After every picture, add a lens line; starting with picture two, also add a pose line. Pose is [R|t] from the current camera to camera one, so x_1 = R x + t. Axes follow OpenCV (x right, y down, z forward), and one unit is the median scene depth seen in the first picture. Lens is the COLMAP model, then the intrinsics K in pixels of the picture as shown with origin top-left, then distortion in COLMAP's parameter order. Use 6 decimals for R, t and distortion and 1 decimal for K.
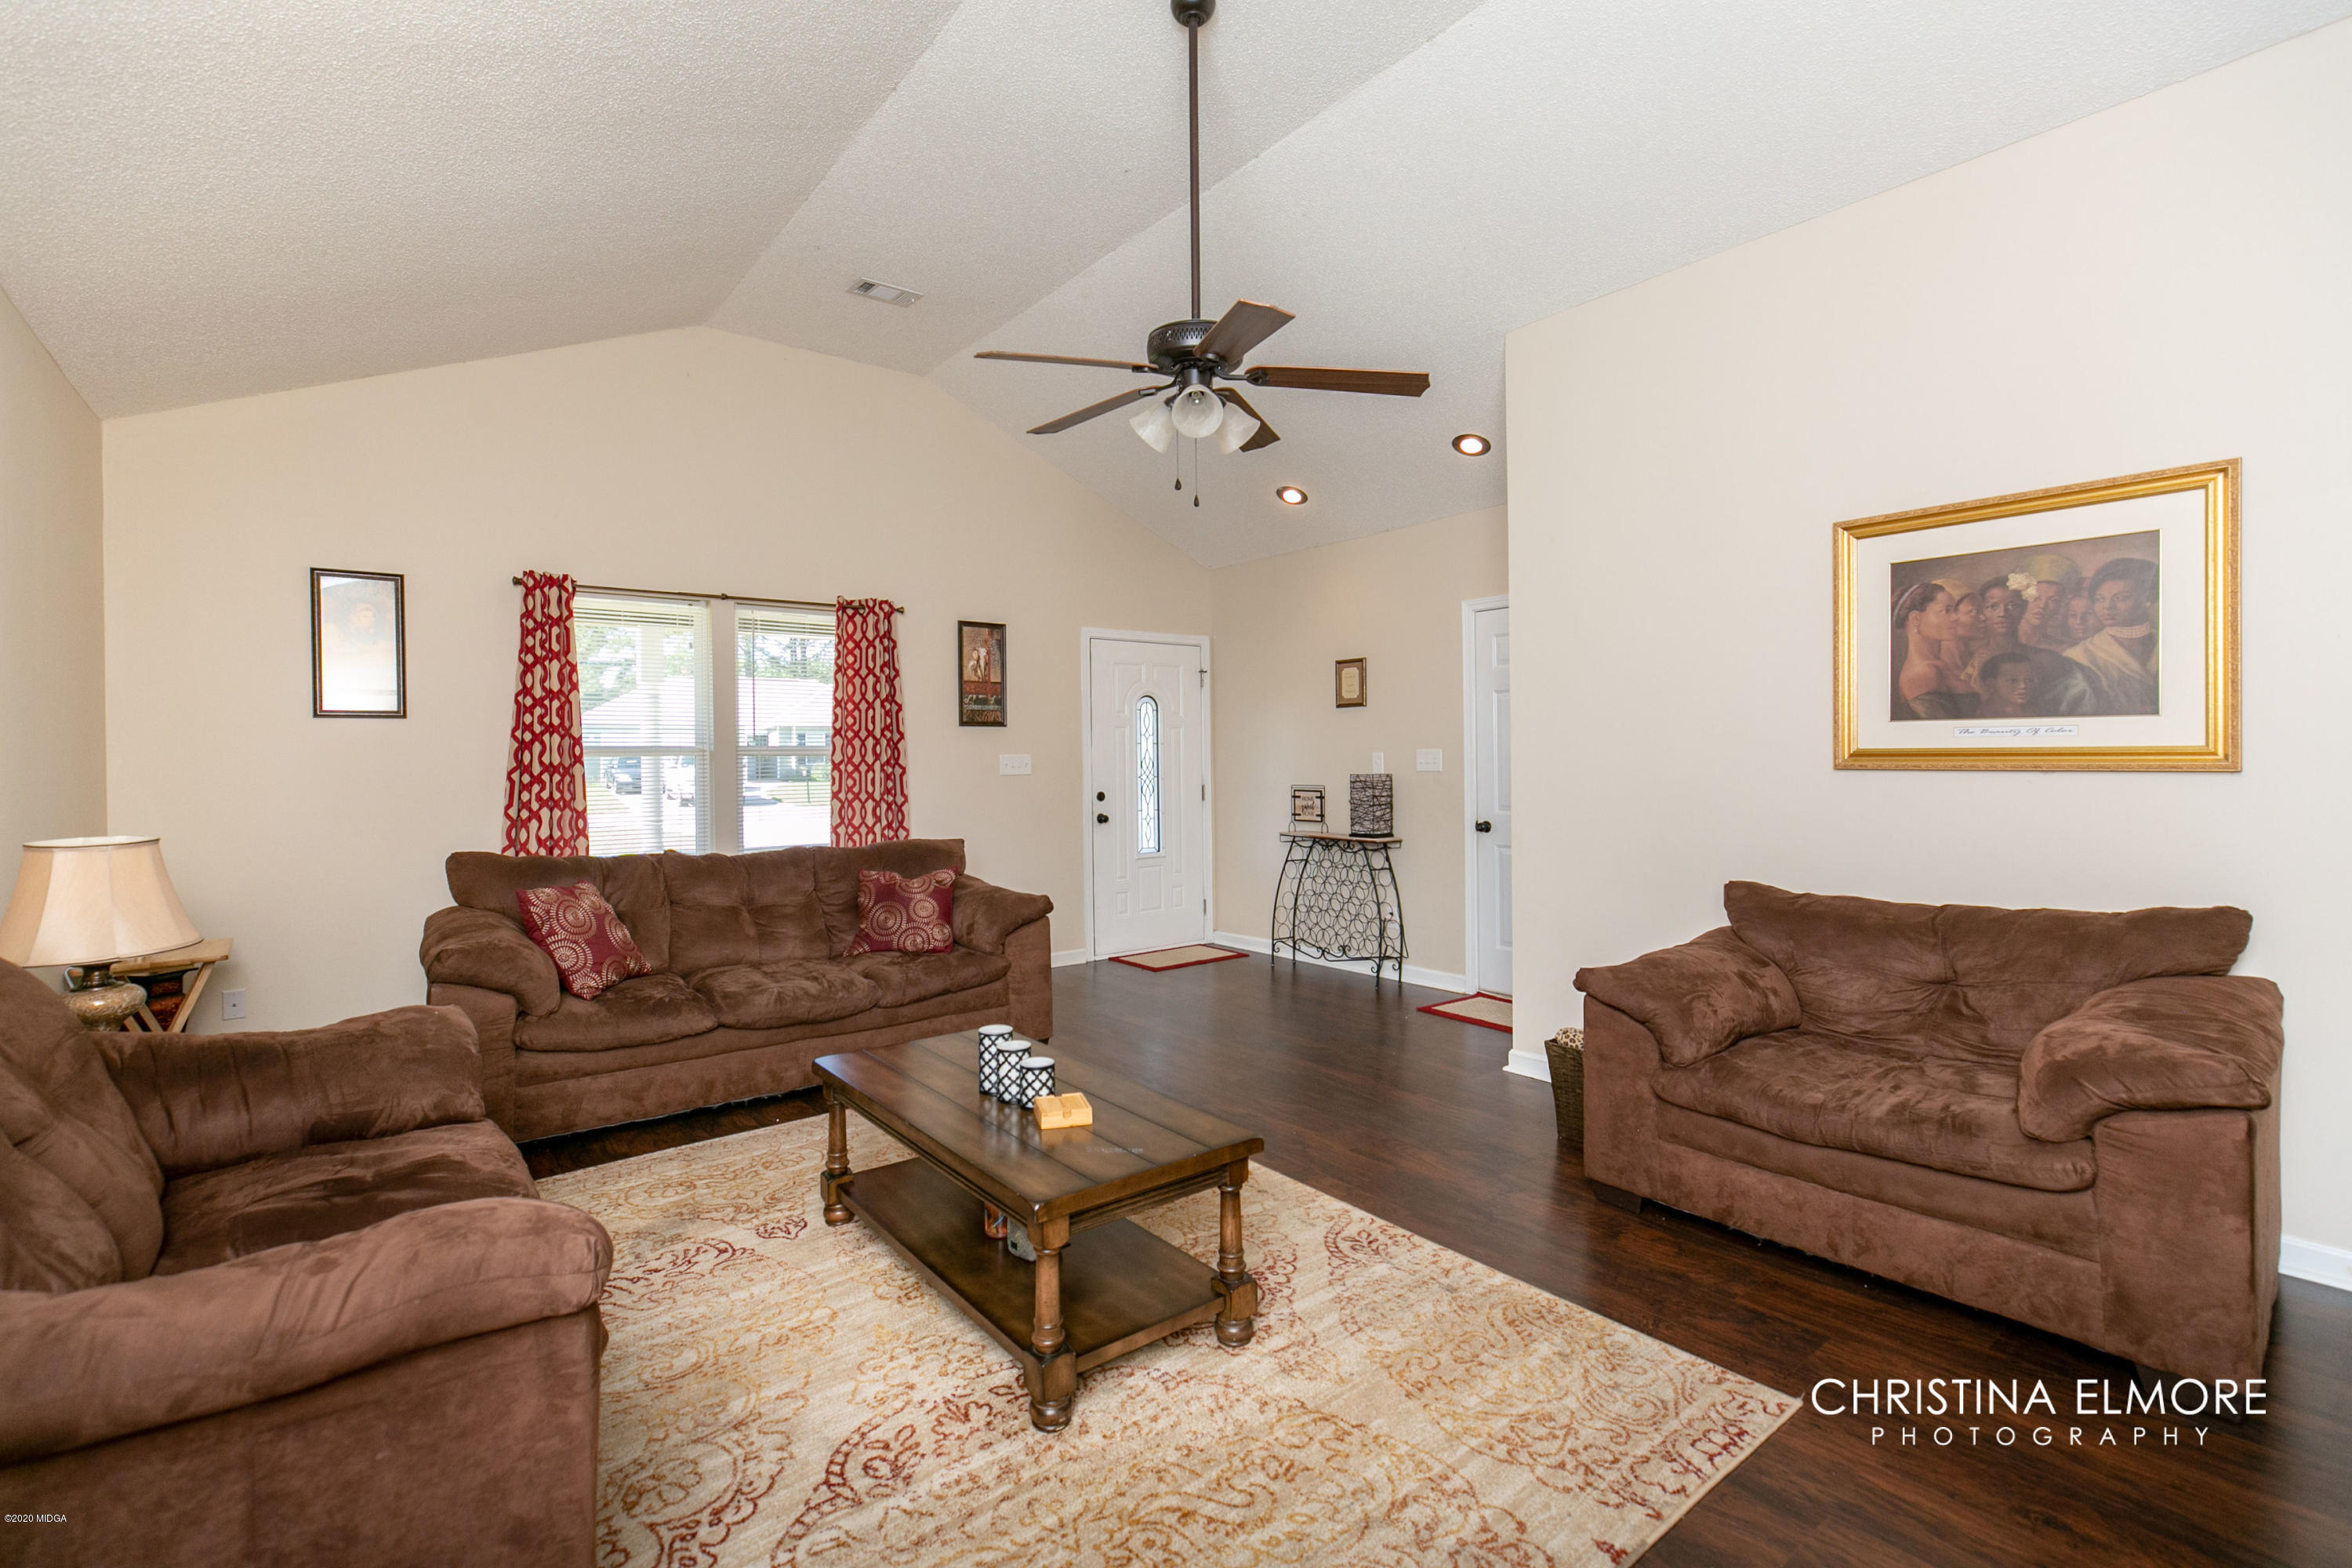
lens RADIAL K [[1053.9, 0, 1174.7], [0, 1053.9, 767.4], [0, 0, 1]] dist [0.000460, -0.000112]
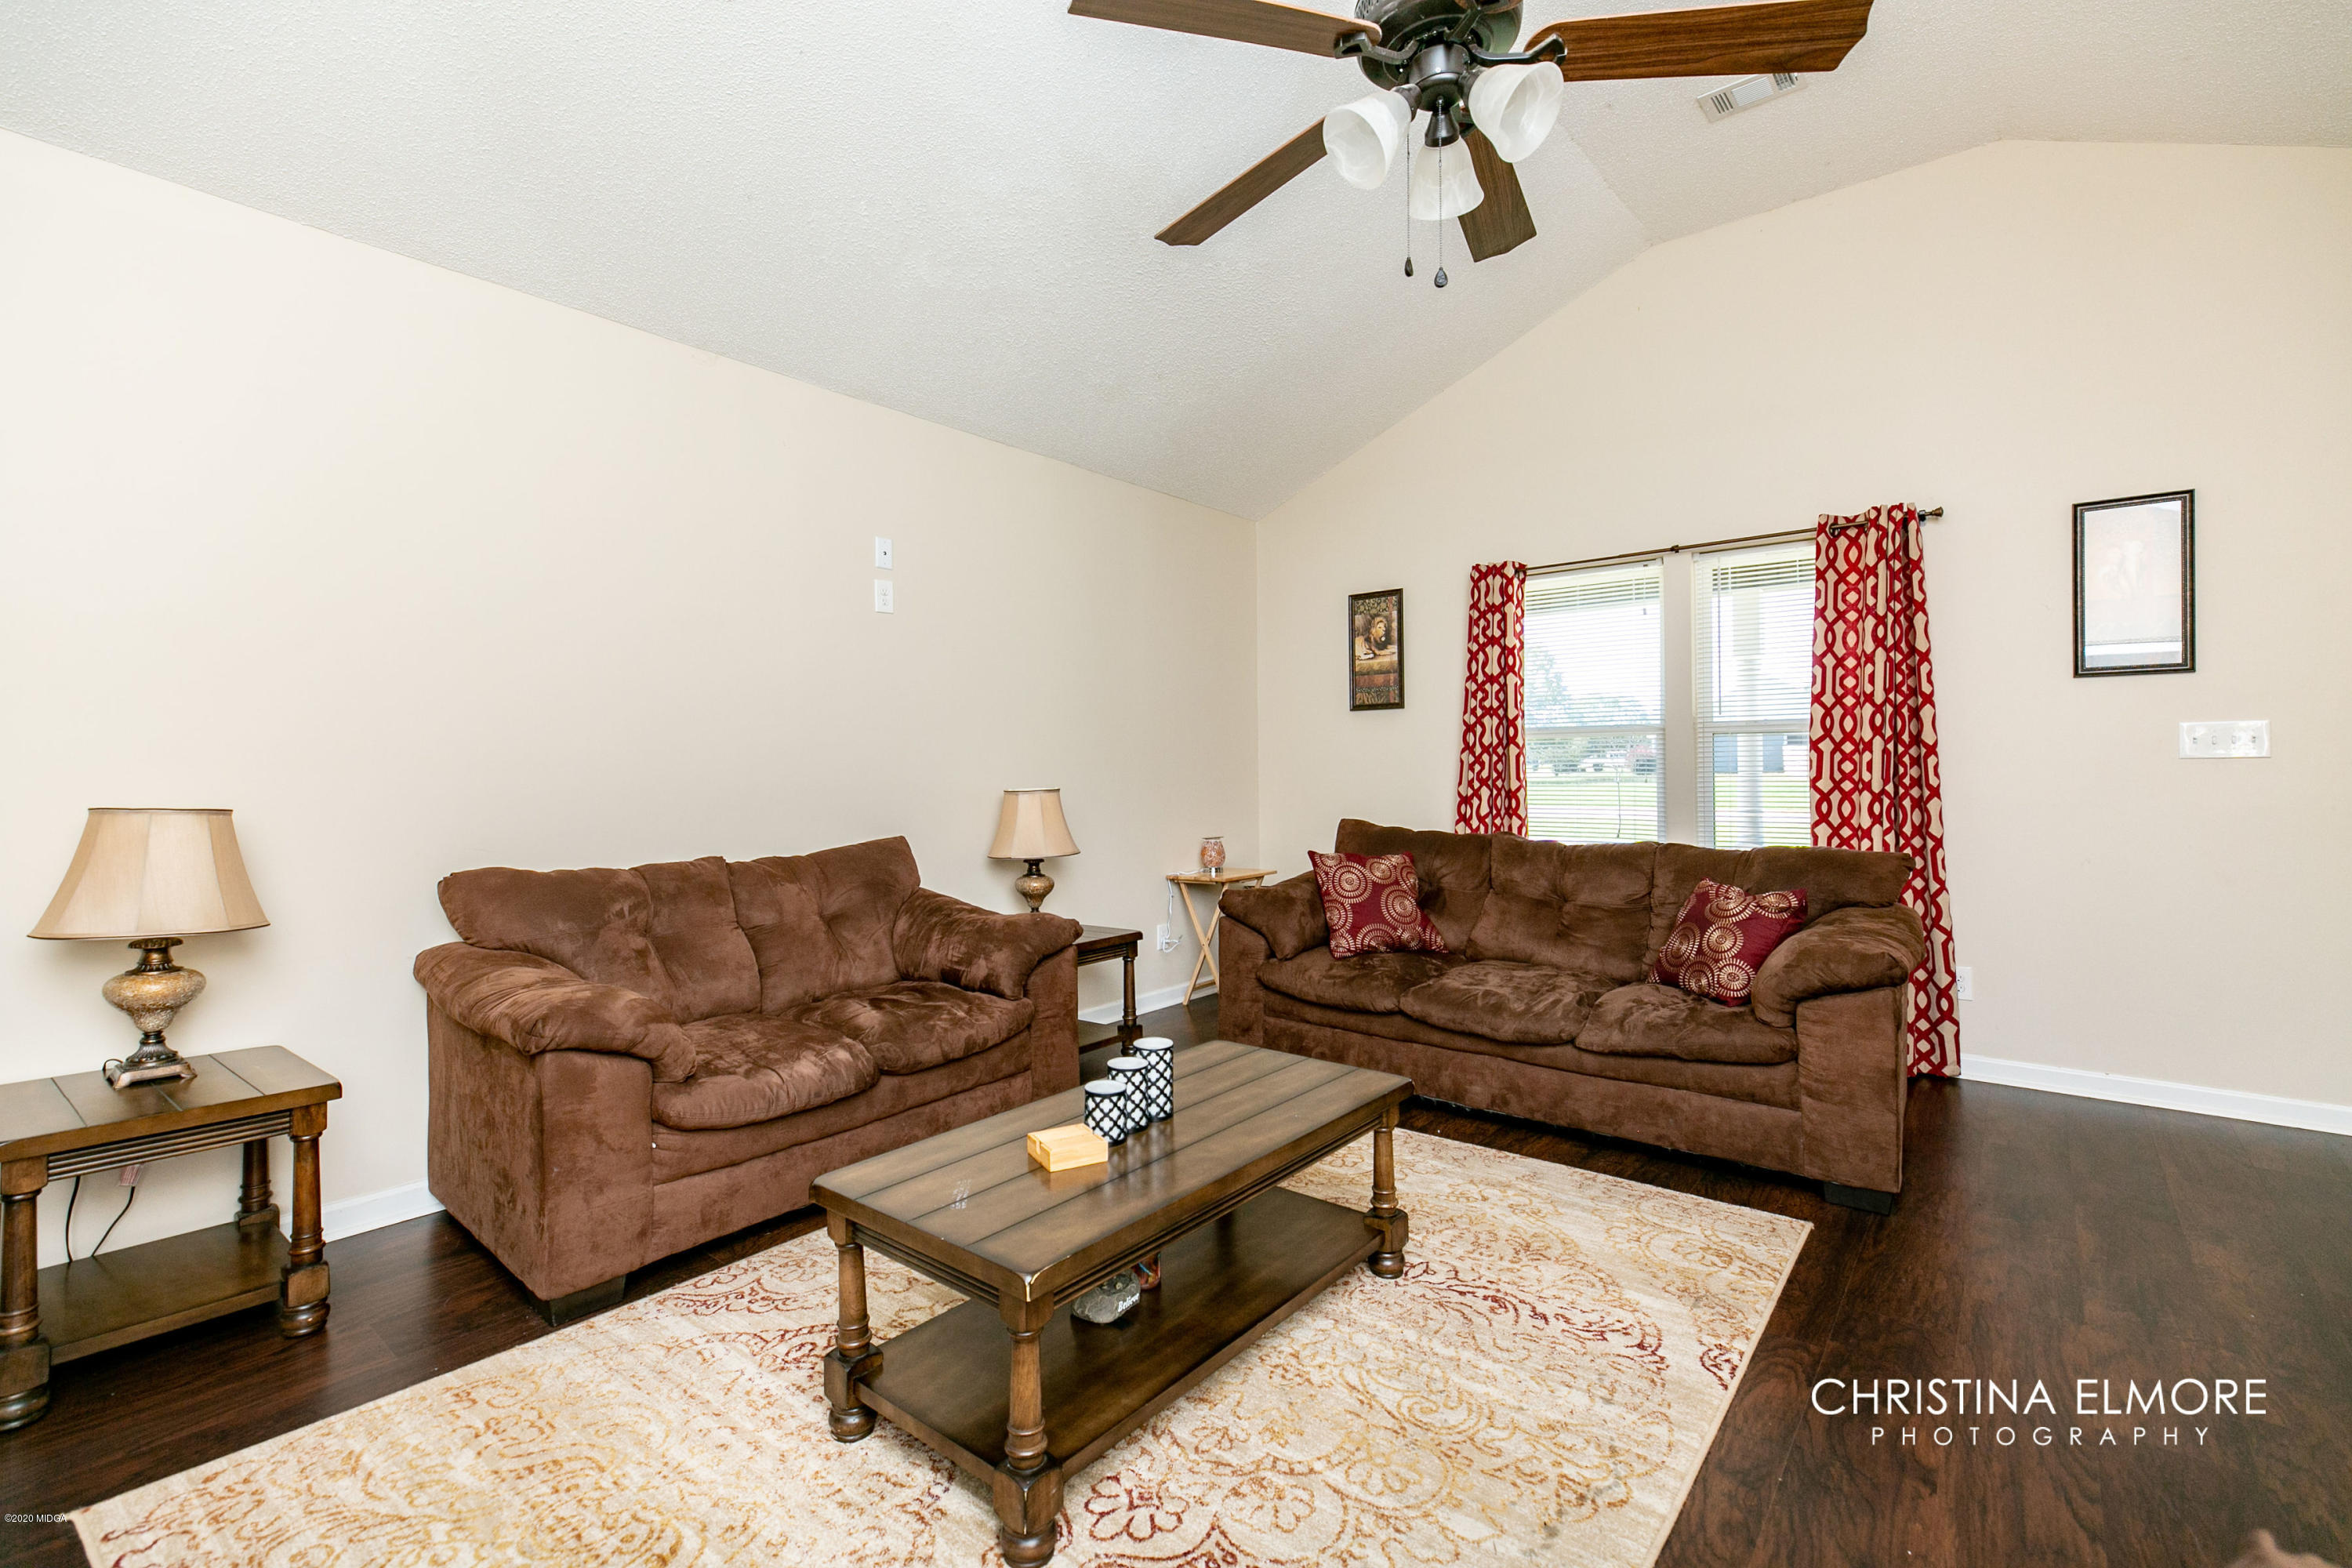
lens RADIAL K [[1052.4, 0, 1166.4], [0, 1052.4, 767.6], [0, 0, 1]] dist [0.003323, 0.000213]
pose [[0.211919, 0.006802, -0.977263, 0.361205], [-0.002231, 0.999977, 0.006477, 0.012987], [0.977285, 0.000808, 0.211930, 0.458788]]
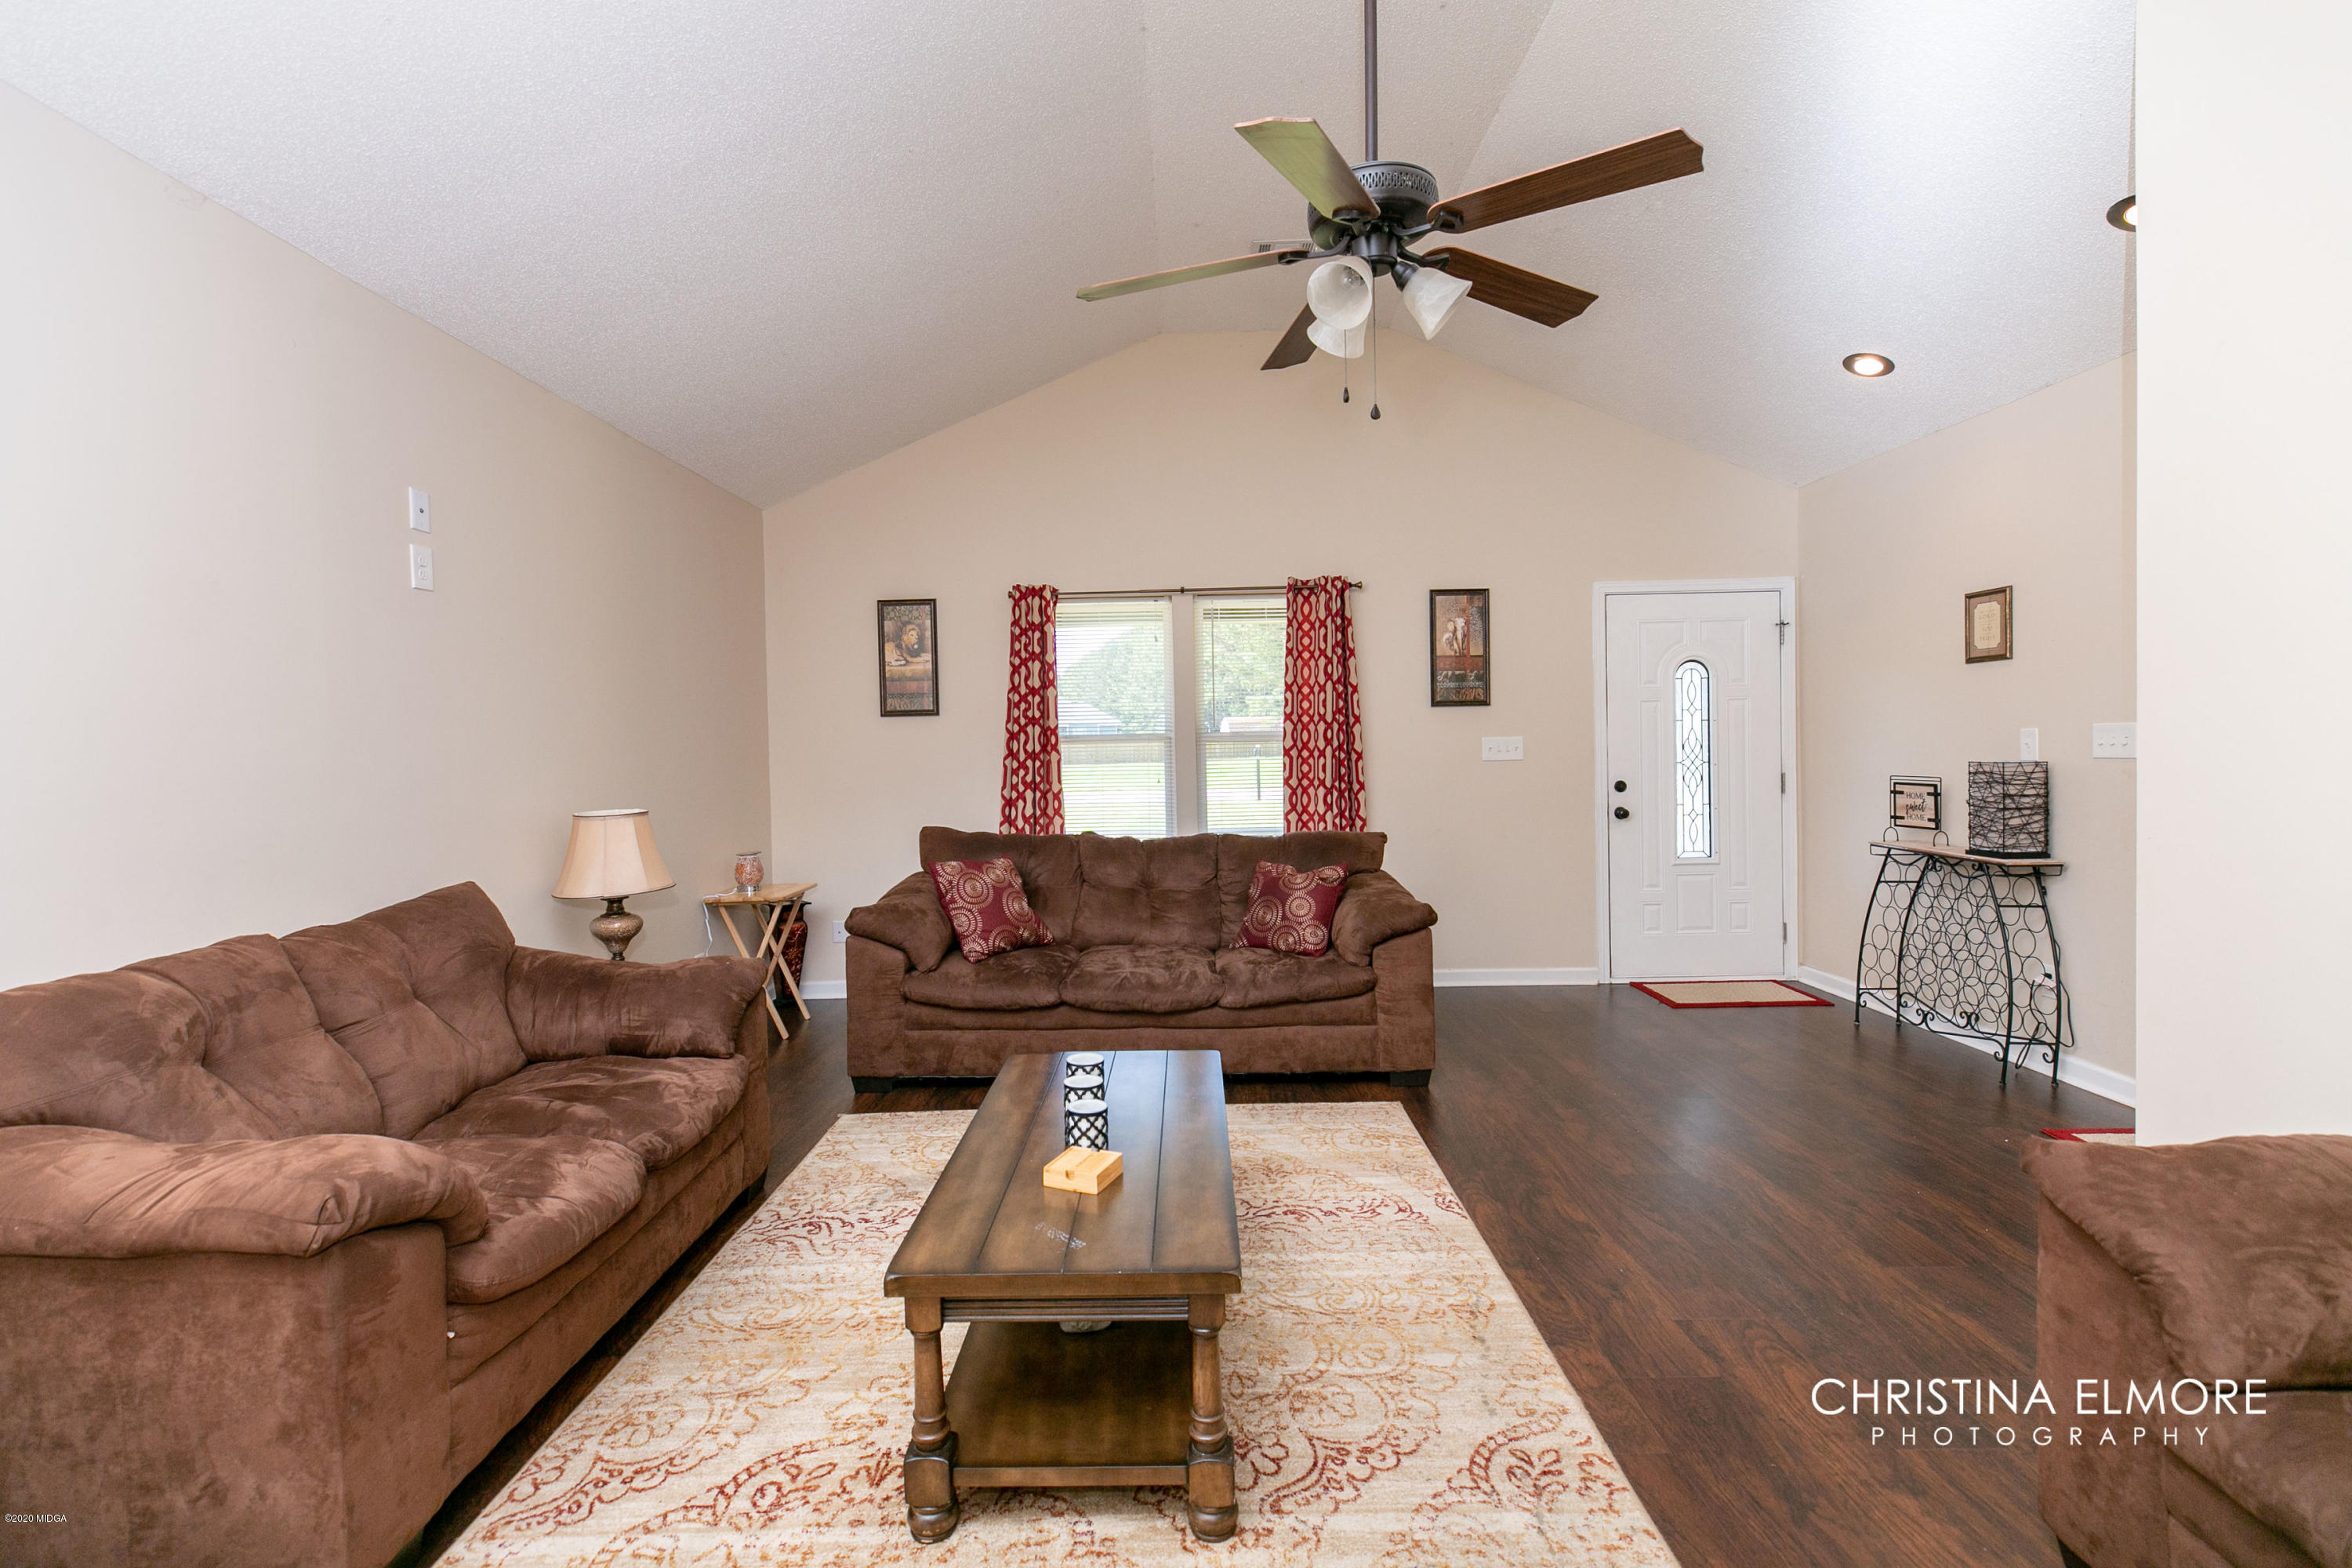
lens RADIAL K [[1053.9, 0, 1174.7], [0, 1053.9, 767.4], [0, 0, 1]] dist [0.000460, -0.000112]
pose [[0.780888, 0.007241, -0.624629, 0.243740], [0.005730, 0.999808, 0.018754, -0.006720], [0.624645, -0.018224, 0.780696, 0.197815]]
